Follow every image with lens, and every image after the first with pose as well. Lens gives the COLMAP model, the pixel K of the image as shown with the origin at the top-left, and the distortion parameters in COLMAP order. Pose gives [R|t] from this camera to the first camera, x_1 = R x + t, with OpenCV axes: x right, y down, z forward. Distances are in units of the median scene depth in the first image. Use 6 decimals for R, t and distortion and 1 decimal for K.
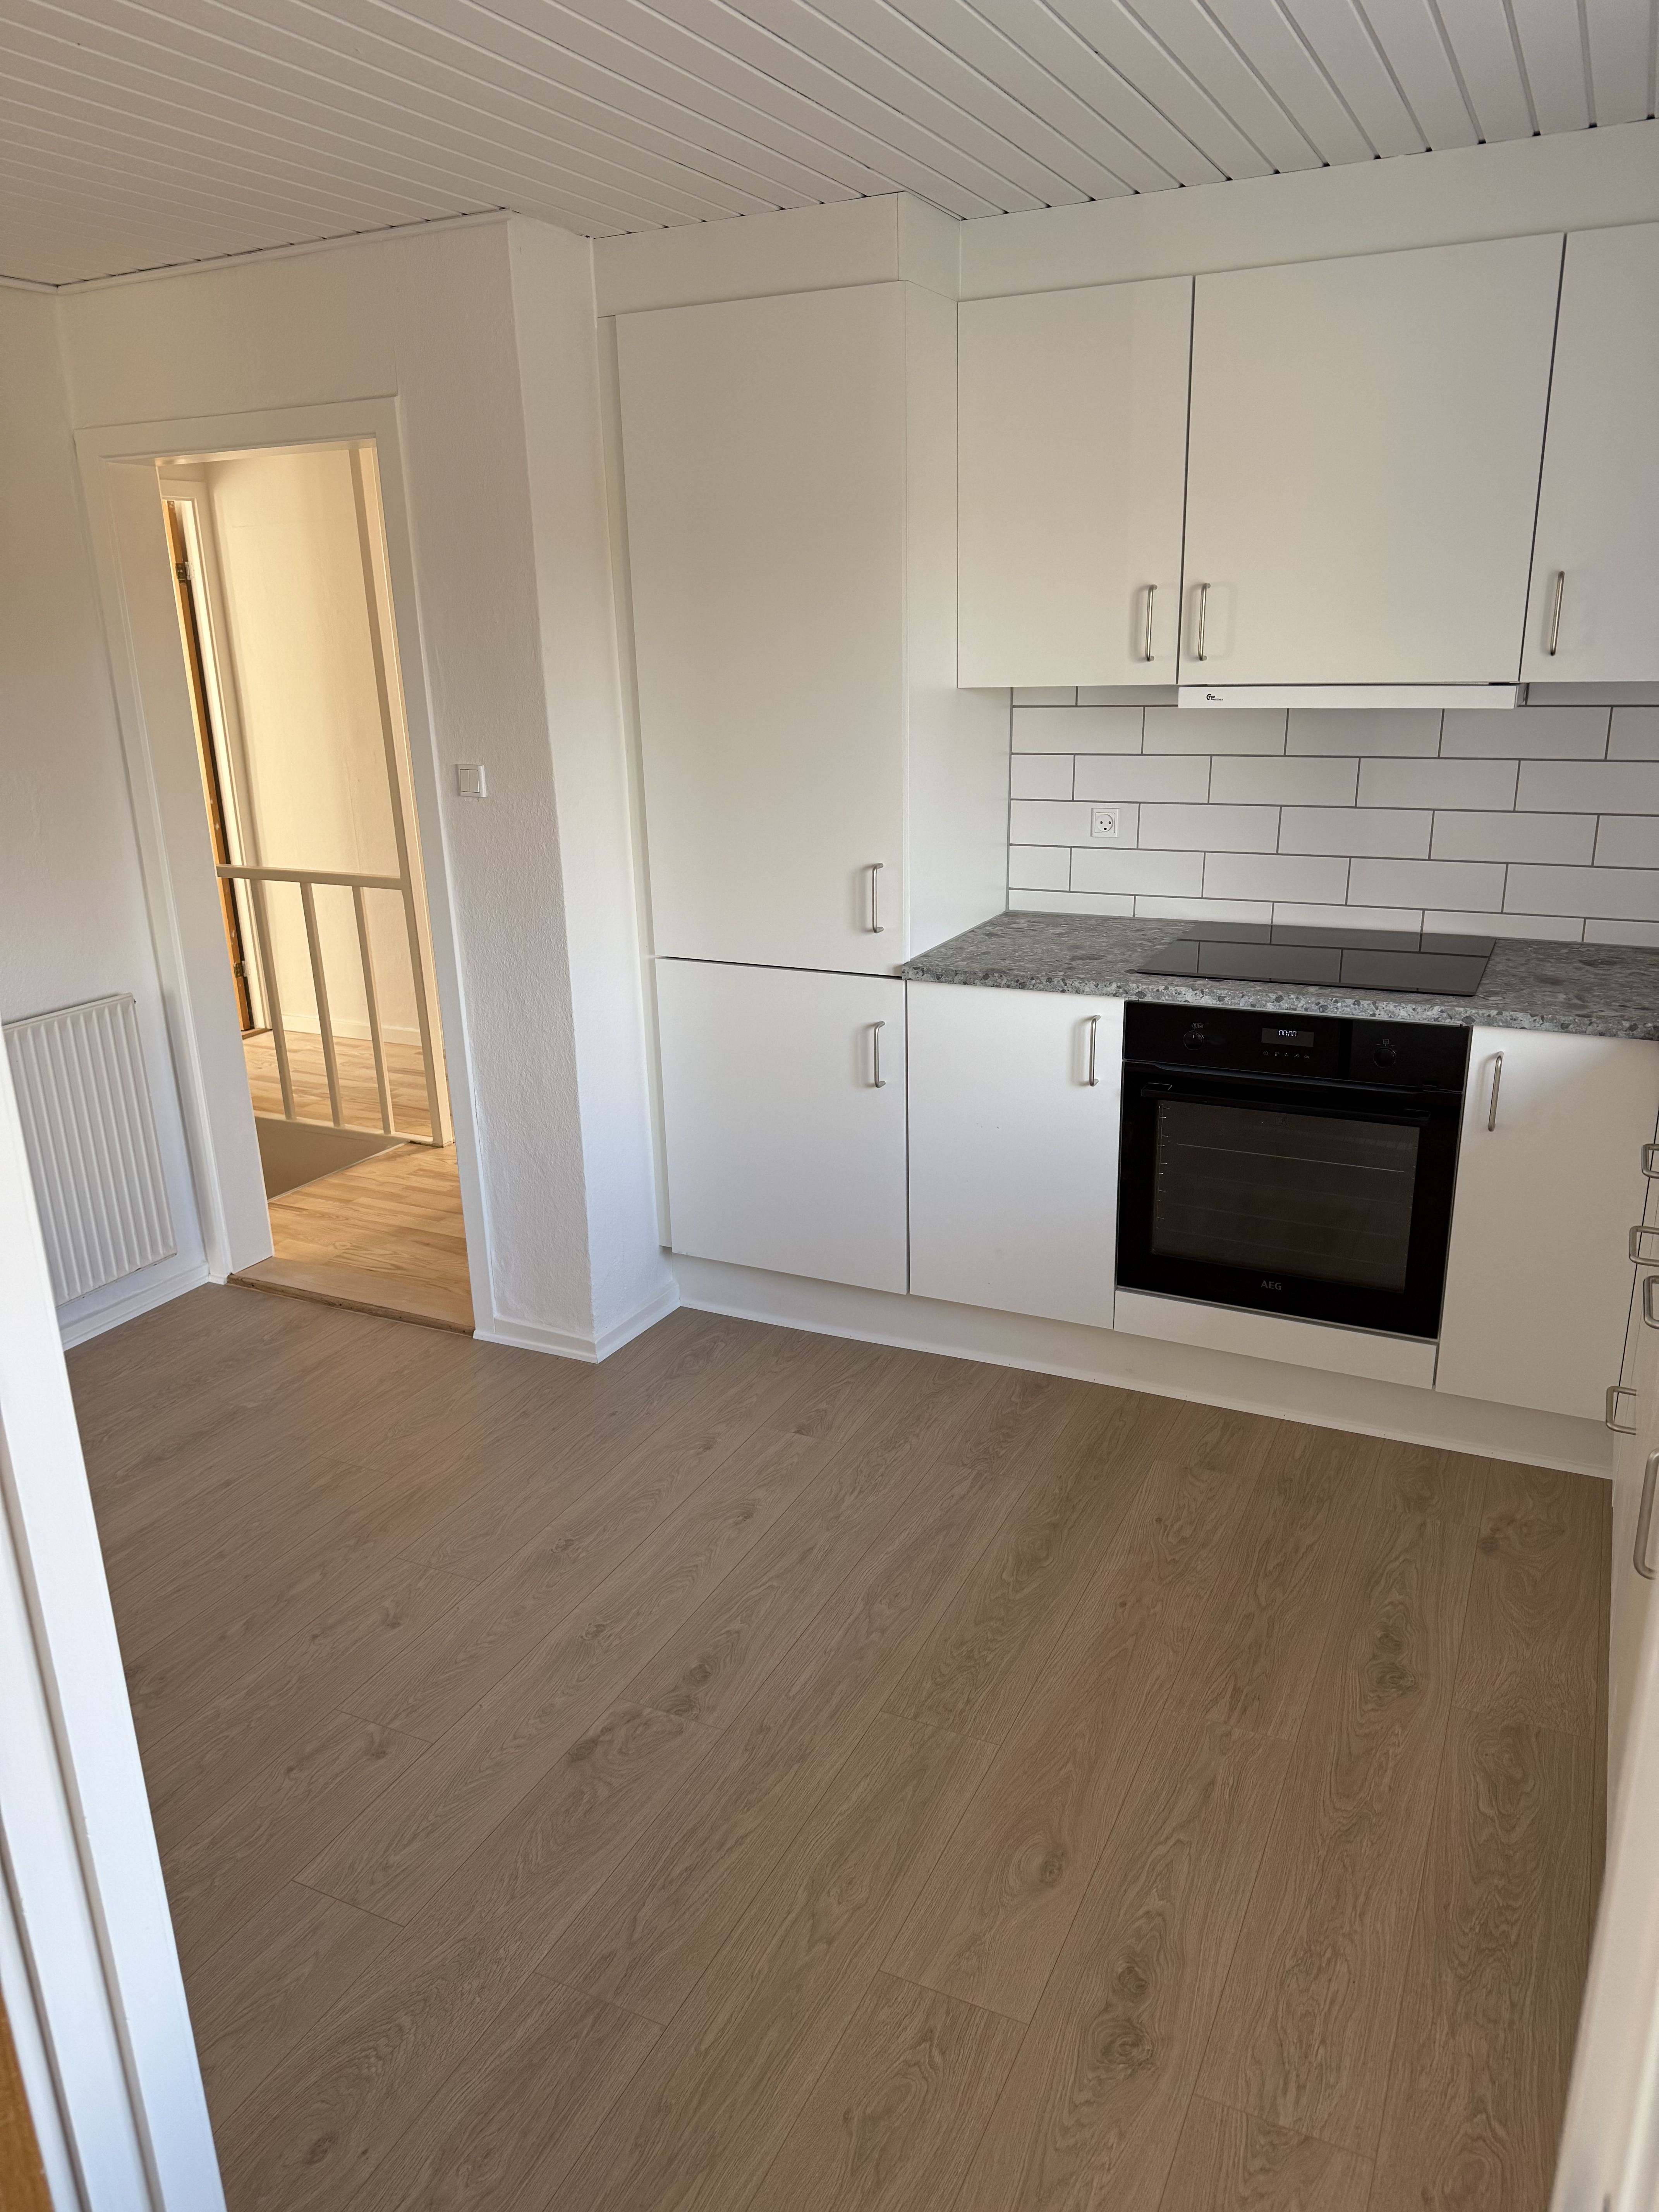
lens RADIAL K [[1552.1, 0, 820.6], [0, 1552.1, 1108.7], [0, 0, 1]] dist [0.052173, -0.077956]
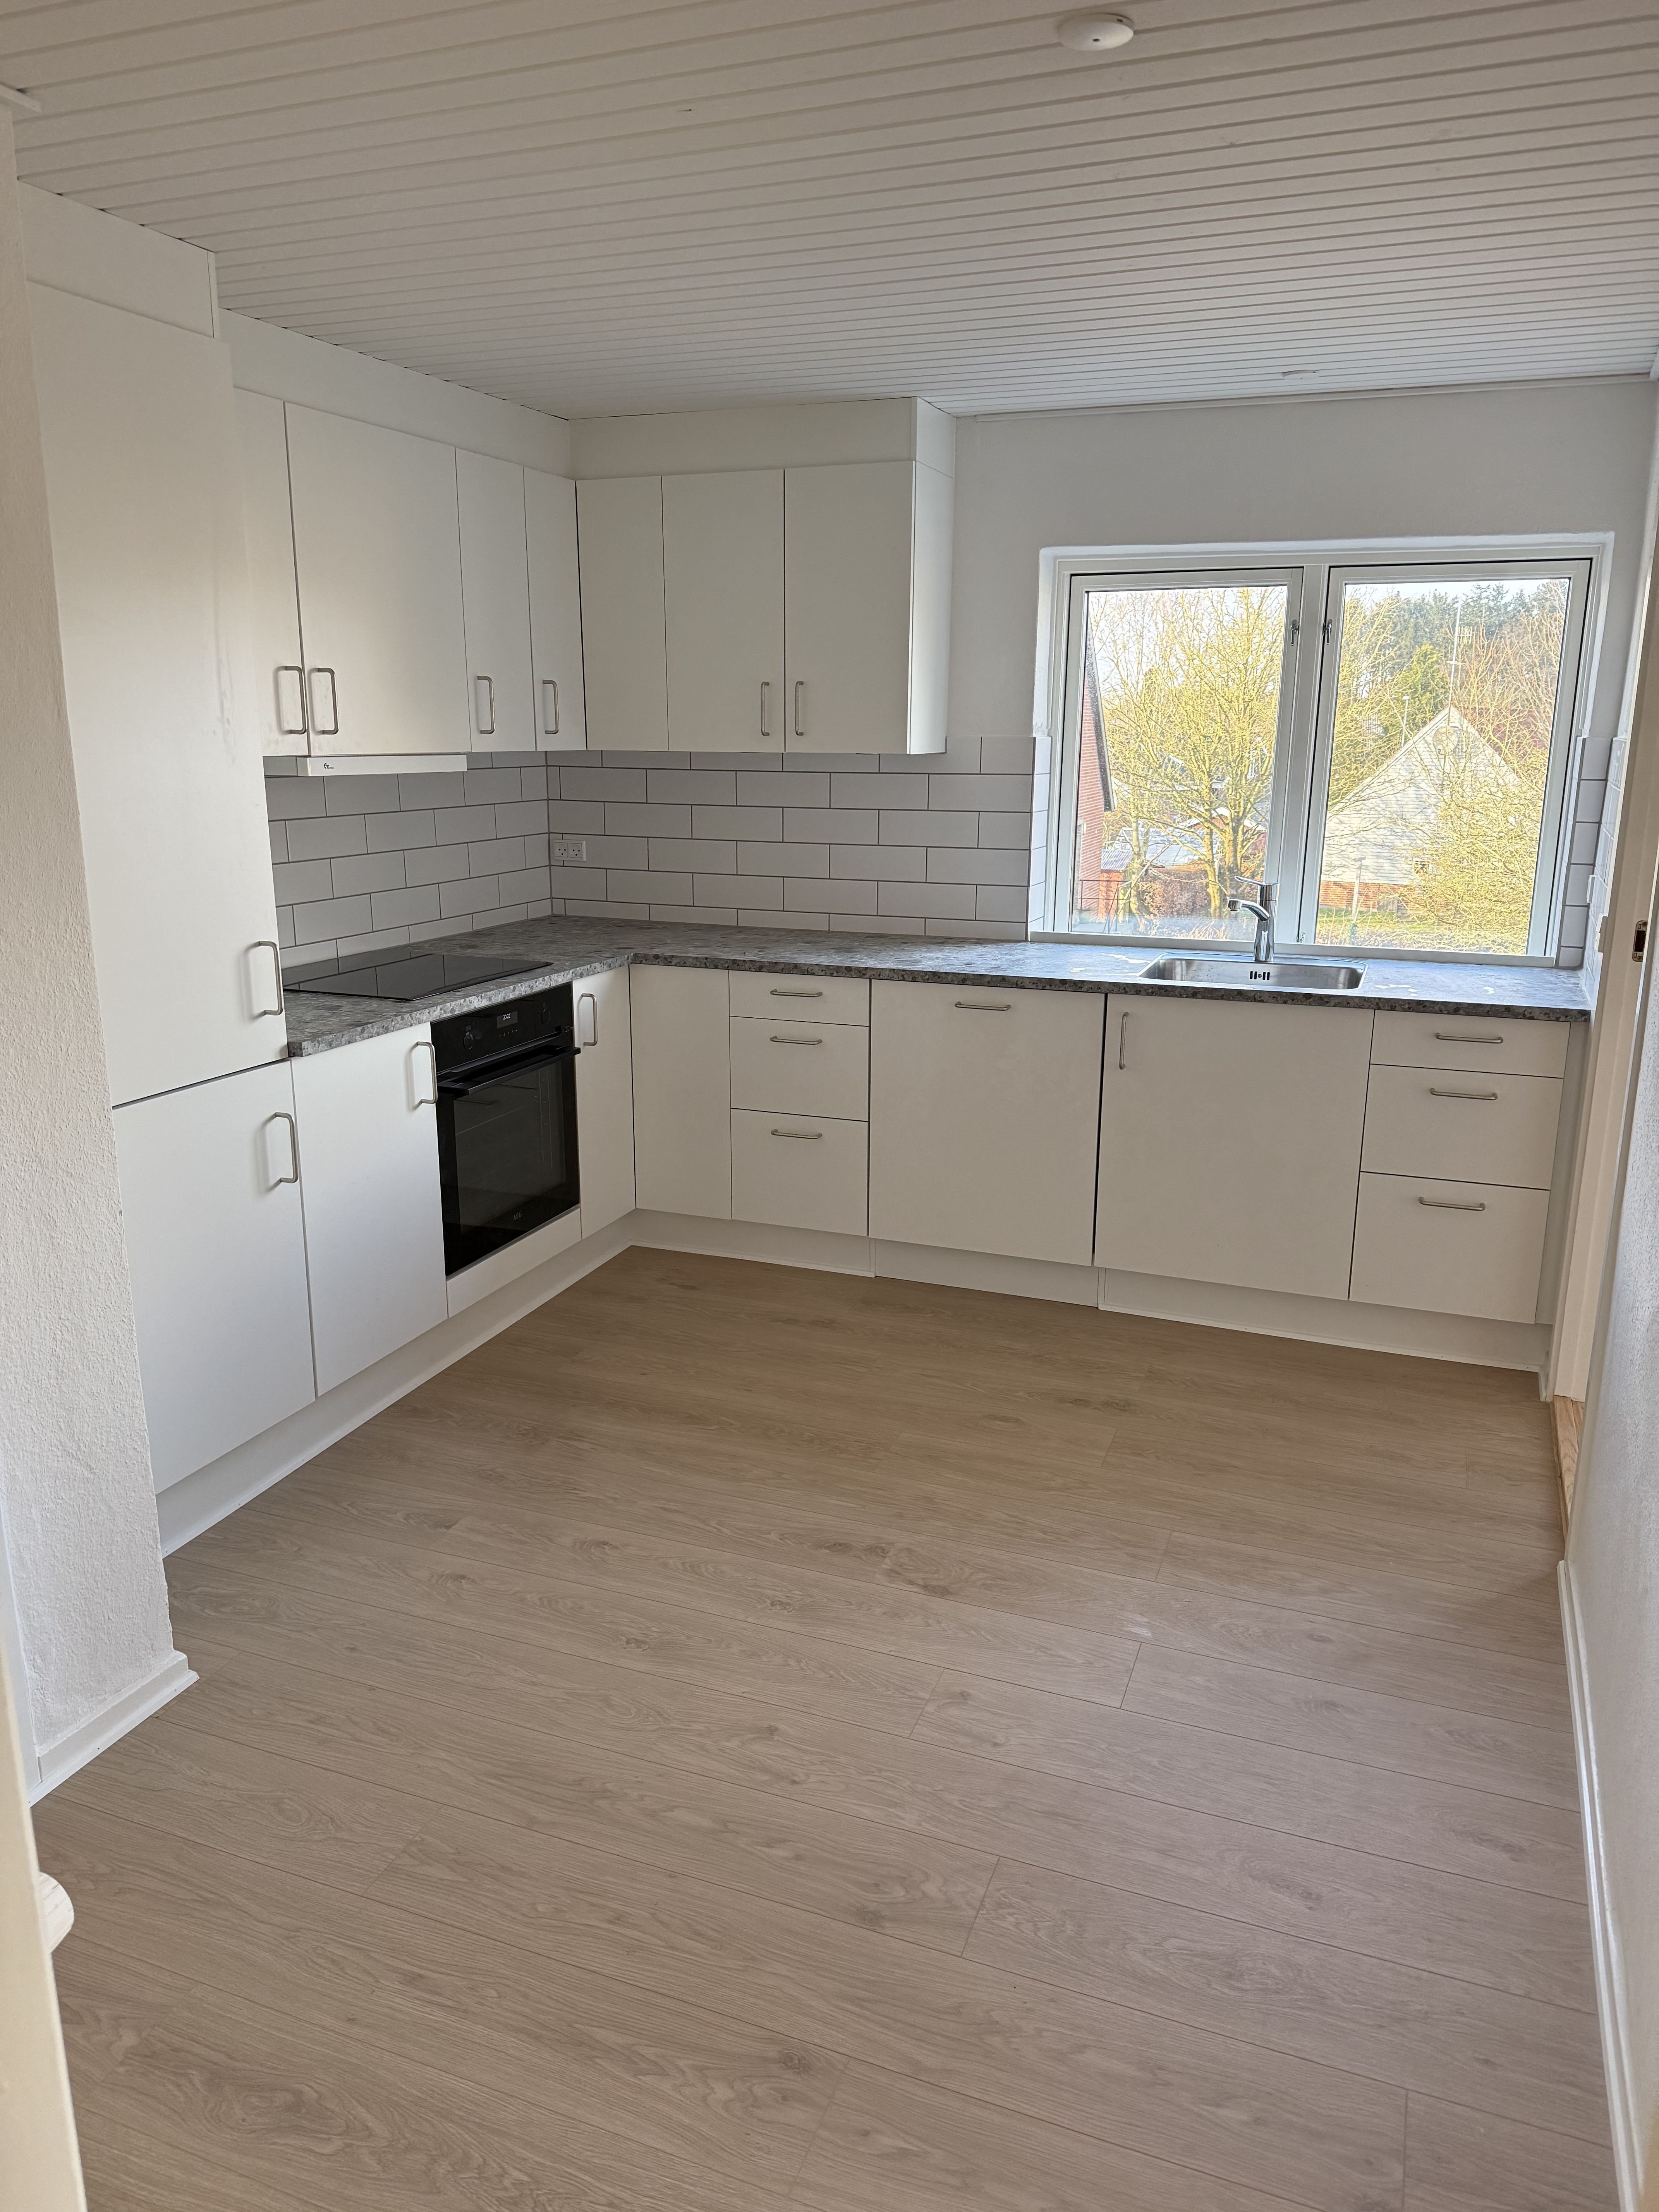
lens RADIAL K [[1552.1, 0, 820.6], [0, 1552.1, 1108.7], [0, 0, 1]] dist [0.052173, -0.077956]
pose [[-0.091112, -0.215117, 0.972329, -1.015067], [0.303016, 0.924103, 0.232842, -0.201282], [-0.948620, 0.315846, -0.019013, 0.808632]]
